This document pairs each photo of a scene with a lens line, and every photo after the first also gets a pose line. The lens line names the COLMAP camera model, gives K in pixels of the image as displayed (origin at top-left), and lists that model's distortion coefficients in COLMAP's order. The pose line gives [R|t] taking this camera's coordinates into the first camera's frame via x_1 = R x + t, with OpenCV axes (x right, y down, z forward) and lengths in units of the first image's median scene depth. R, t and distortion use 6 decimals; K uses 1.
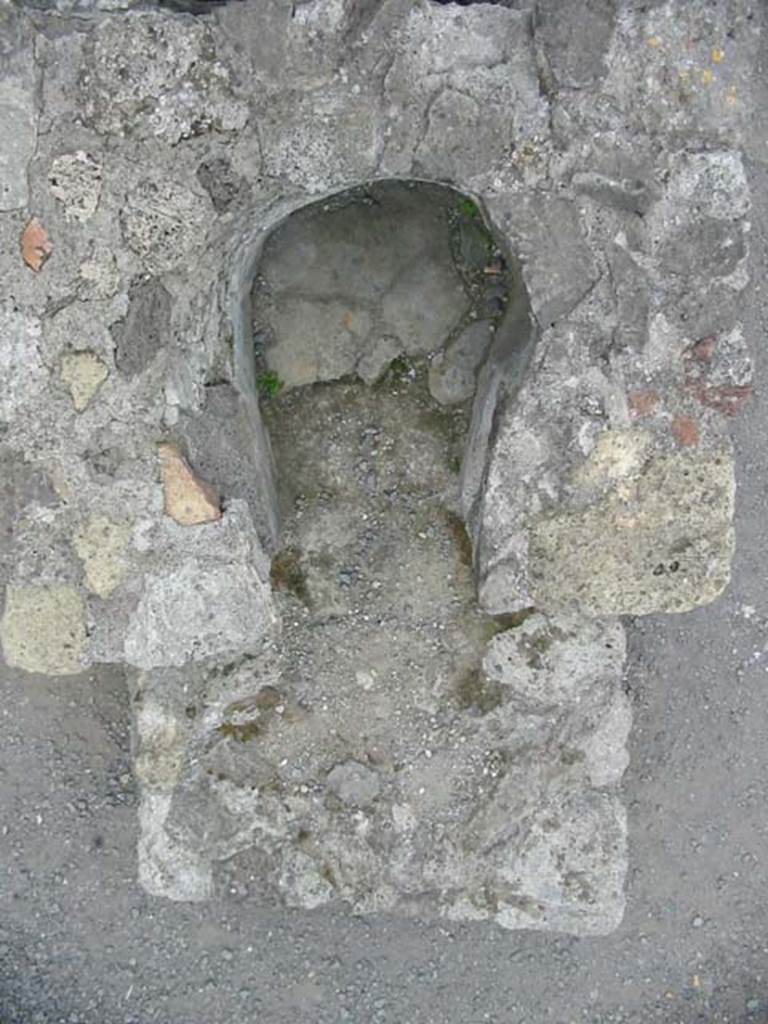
lens RADIAL K [[1071.2, 0, 384.0], [0, 1071.2, 512.0], [0, 0, 1]] dist [-0.072904, 0.048158]
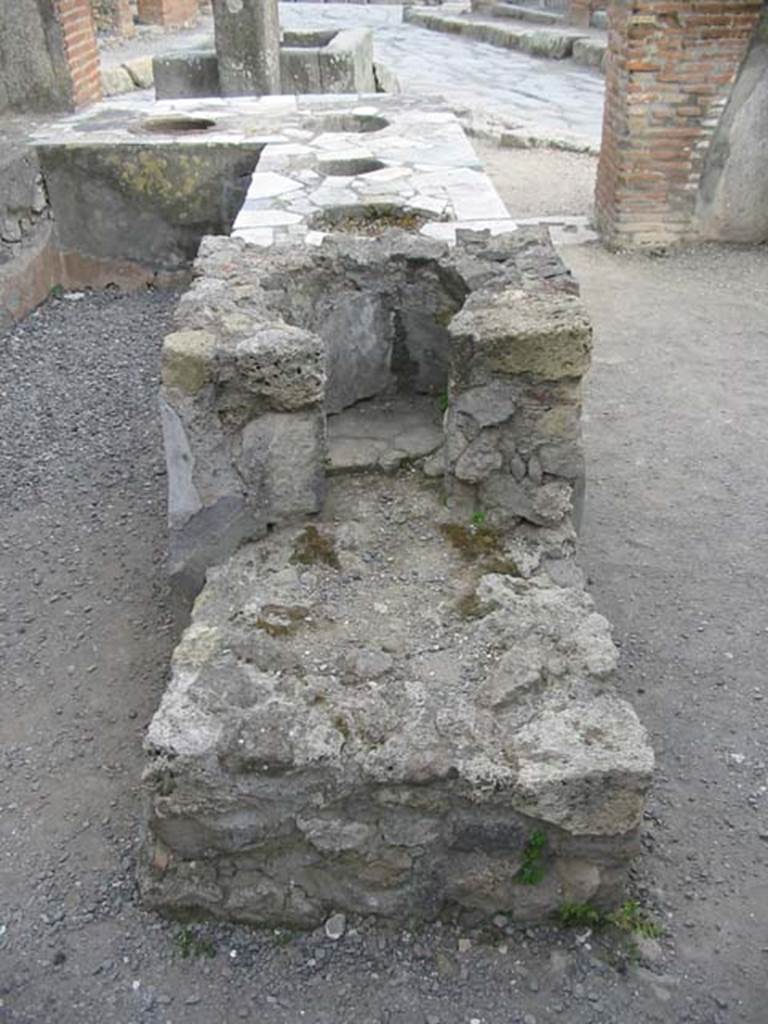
lens RADIAL K [[1071.2, 0, 384.0], [0, 1071.2, 512.0], [0, 0, 1]] dist [-0.072904, 0.048158]
pose [[0.999811, -0.012680, -0.014731, 0.004968], [-0.010404, 0.291068, -0.956646, 1.254827], [0.016418, 0.956618, 0.290881, 0.534048]]
